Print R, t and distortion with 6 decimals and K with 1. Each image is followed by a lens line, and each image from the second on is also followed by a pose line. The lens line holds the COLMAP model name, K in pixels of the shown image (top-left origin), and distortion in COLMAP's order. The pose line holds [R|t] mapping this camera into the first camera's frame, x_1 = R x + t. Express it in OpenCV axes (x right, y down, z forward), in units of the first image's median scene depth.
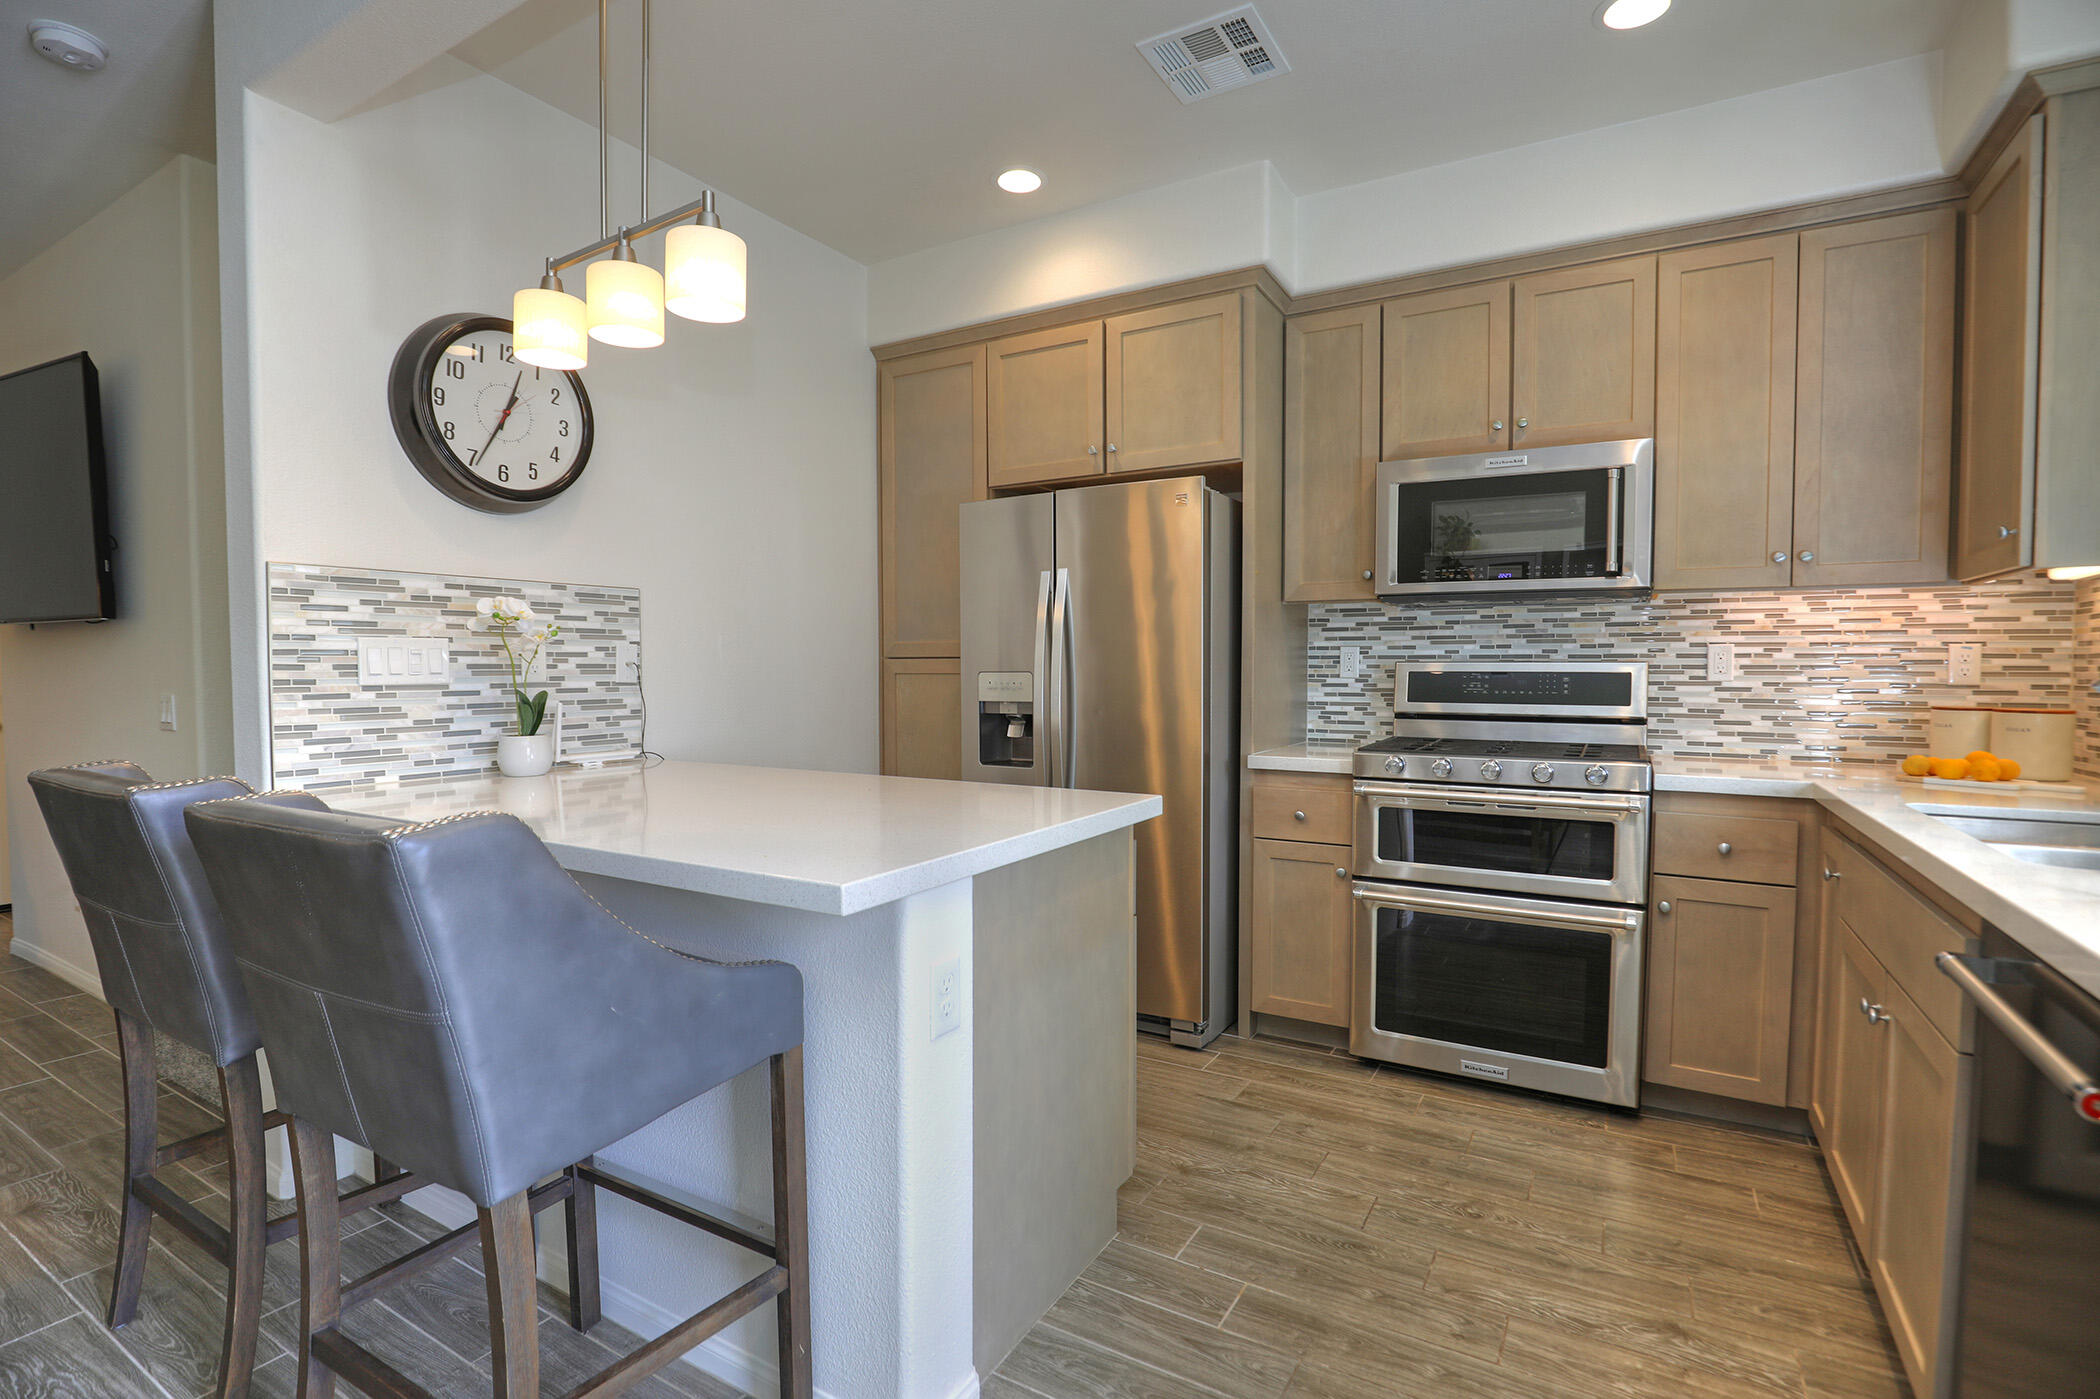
lens RADIAL K [[1001.1, 0, 1108.7], [0, 1001.1, 707.0], [0, 0, 1]] dist [-0.024853, 0.003085]
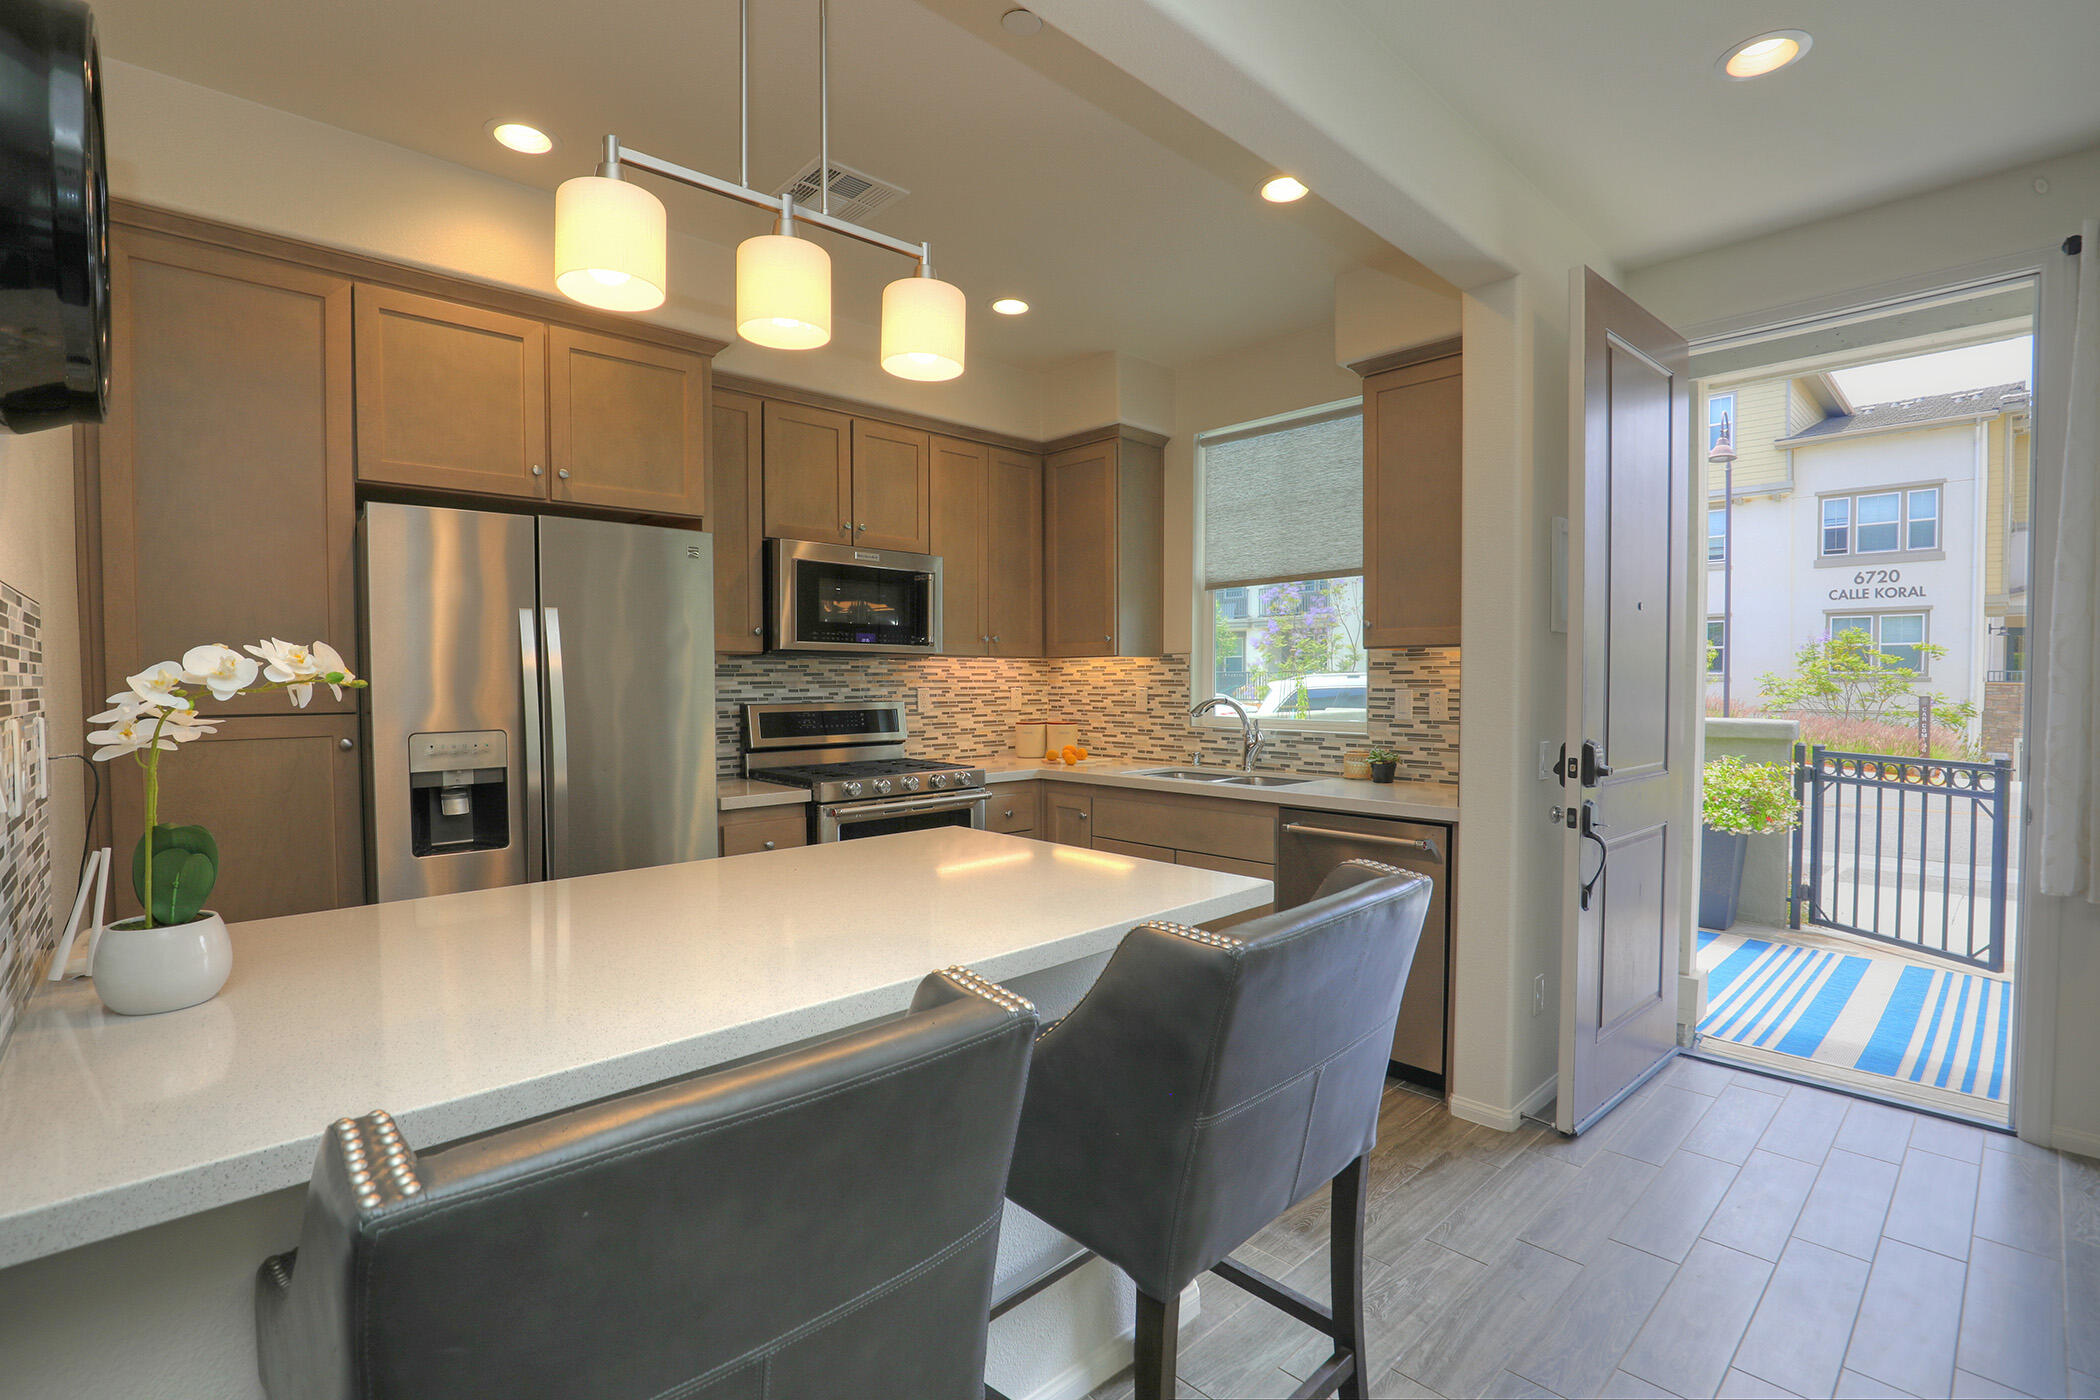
lens RADIAL K [[1001.1, 0, 1015.6], [0, 1001.1, 682.6], [0, 0, 1]] dist [-0.024853, 0.003085]
pose [[0.294043, -0.008771, 0.955752, -0.834709], [0.039356, 0.999221, -0.002938, -0.063188], [-0.954982, 0.038478, 0.294159, 0.416058]]
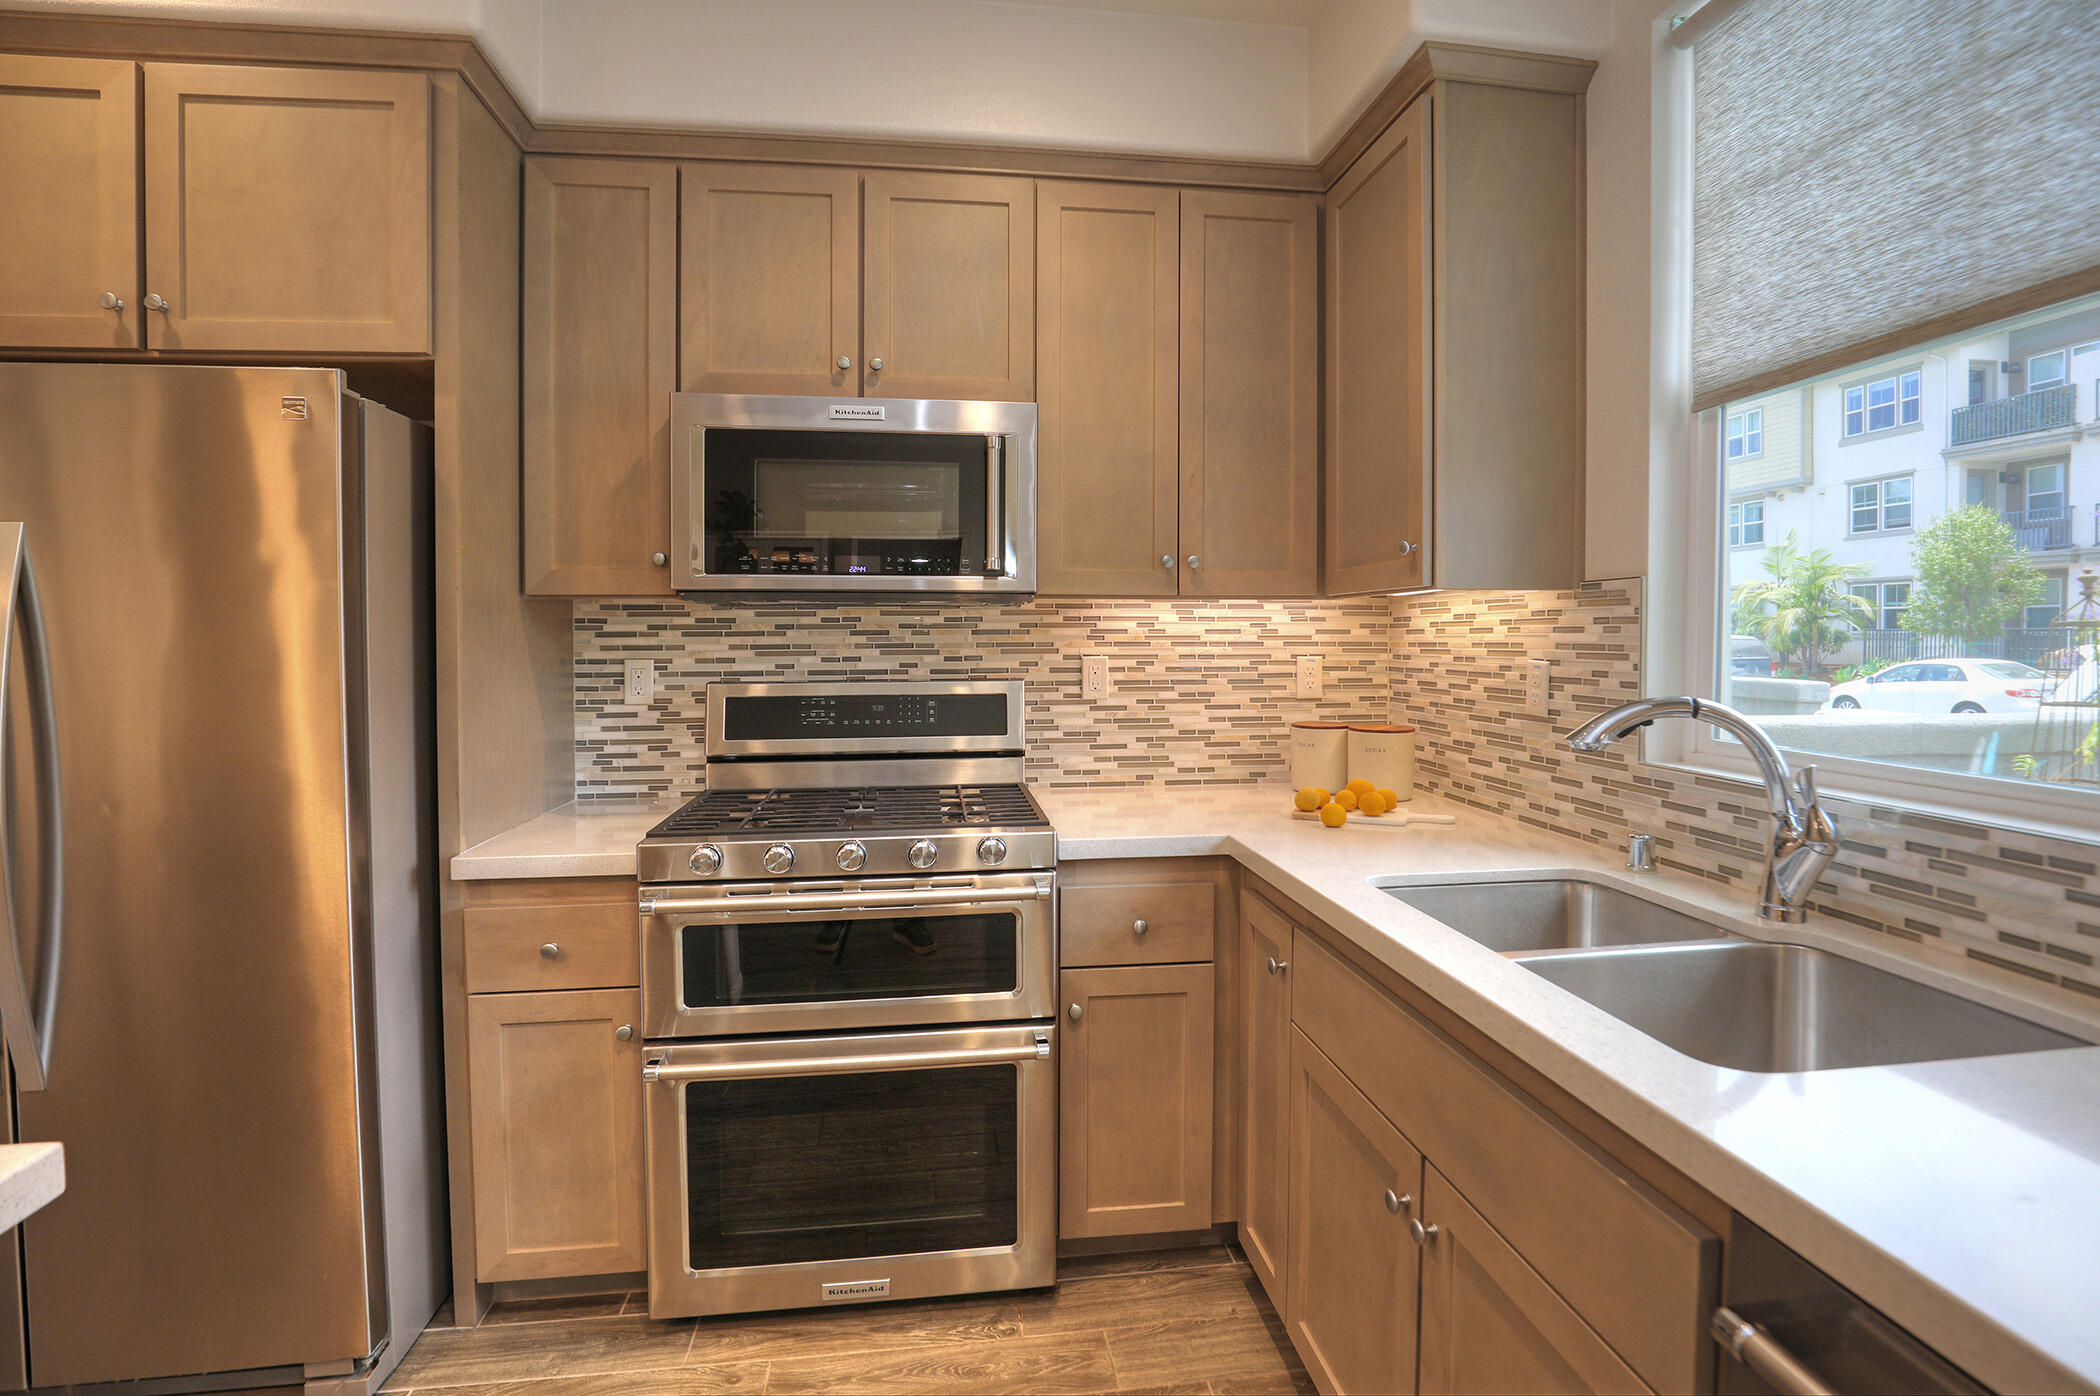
lens RADIAL K [[919.8, 0, 1068.0], [0, 919.8, 648.4], [0, 0, 1]] dist [-0.030020, 0.003064]
pose [[0.799209, -0.014163, 0.600886, 0.118829], [0.028828, 0.999475, -0.014784, -0.060571], [-0.600361, 0.029137, 0.799198, 0.380191]]
